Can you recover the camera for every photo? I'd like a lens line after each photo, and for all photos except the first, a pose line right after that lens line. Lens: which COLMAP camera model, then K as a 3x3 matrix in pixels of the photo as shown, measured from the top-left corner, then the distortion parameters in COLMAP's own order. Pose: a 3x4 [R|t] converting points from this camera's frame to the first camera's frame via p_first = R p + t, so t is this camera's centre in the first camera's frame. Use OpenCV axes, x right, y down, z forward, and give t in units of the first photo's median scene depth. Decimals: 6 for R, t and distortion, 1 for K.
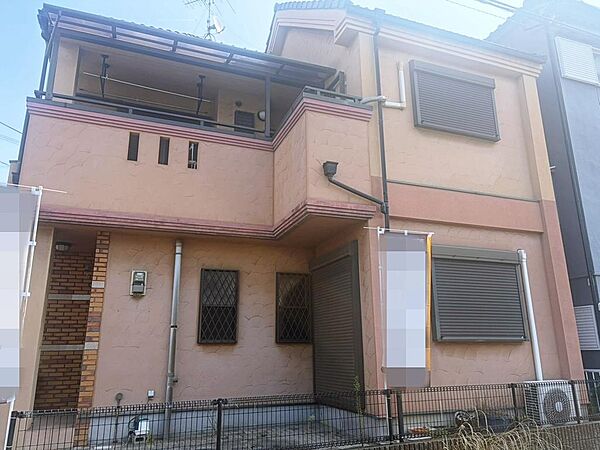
lens RADIAL K [[454.4, 0, 300.0], [0, 454.4, 225.0], [0, 0, 1]] dist [0.025488, -0.005705]
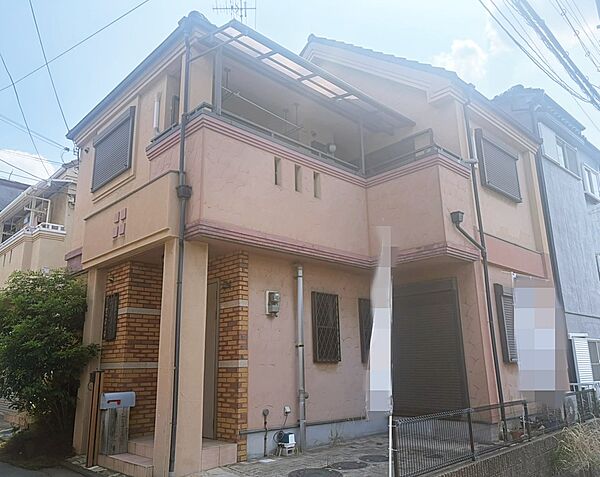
lens RADIAL K [[484.5, 0, 283.5], [0, 484.5, 239.2], [0, 0, 1]] dist [0.025073, -0.007339]
pose [[0.931742, 0.094585, 0.350587, -0.719664], [-0.096953, 0.995230, -0.010836, -0.007862], [-0.349940, -0.023894, 0.936467, -0.034455]]
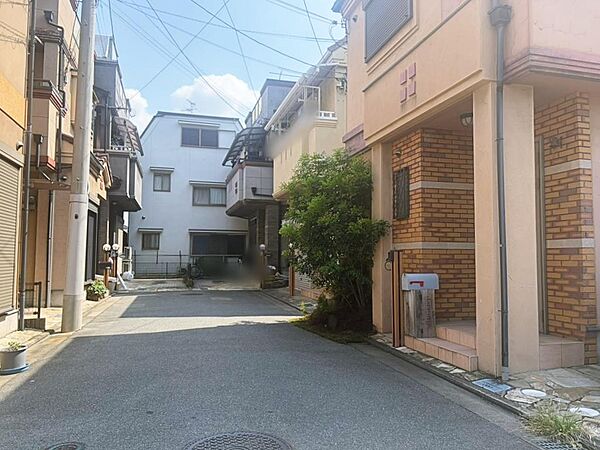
lens RADIAL K [[469.5, 0, 287.6], [0, 469.5, 228.8], [0, 0, 1]] dist [0.004631, -0.003541]
pose [[0.991146, 0.015578, -0.131858, -0.788986], [0.011982, 0.978547, 0.205674, 0.066919], [0.132233, -0.205432, 0.969697, 0.159588]]
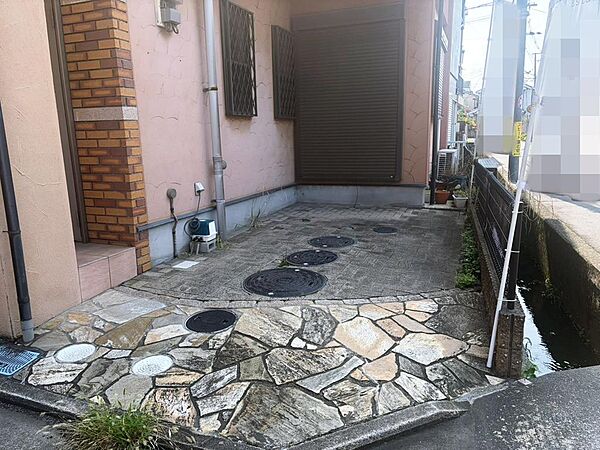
lens RADIAL K [[454.4, 0, 300.0], [0, 454.4, 225.0], [0, 0, 1]] dist [0.025488, -0.005705]
pose [[0.684649, -0.147128, 0.713869, -0.675651], [-0.181088, 0.914369, 0.362127, 0.139119], [-0.706019, -0.377203, 0.599379, 0.436686]]
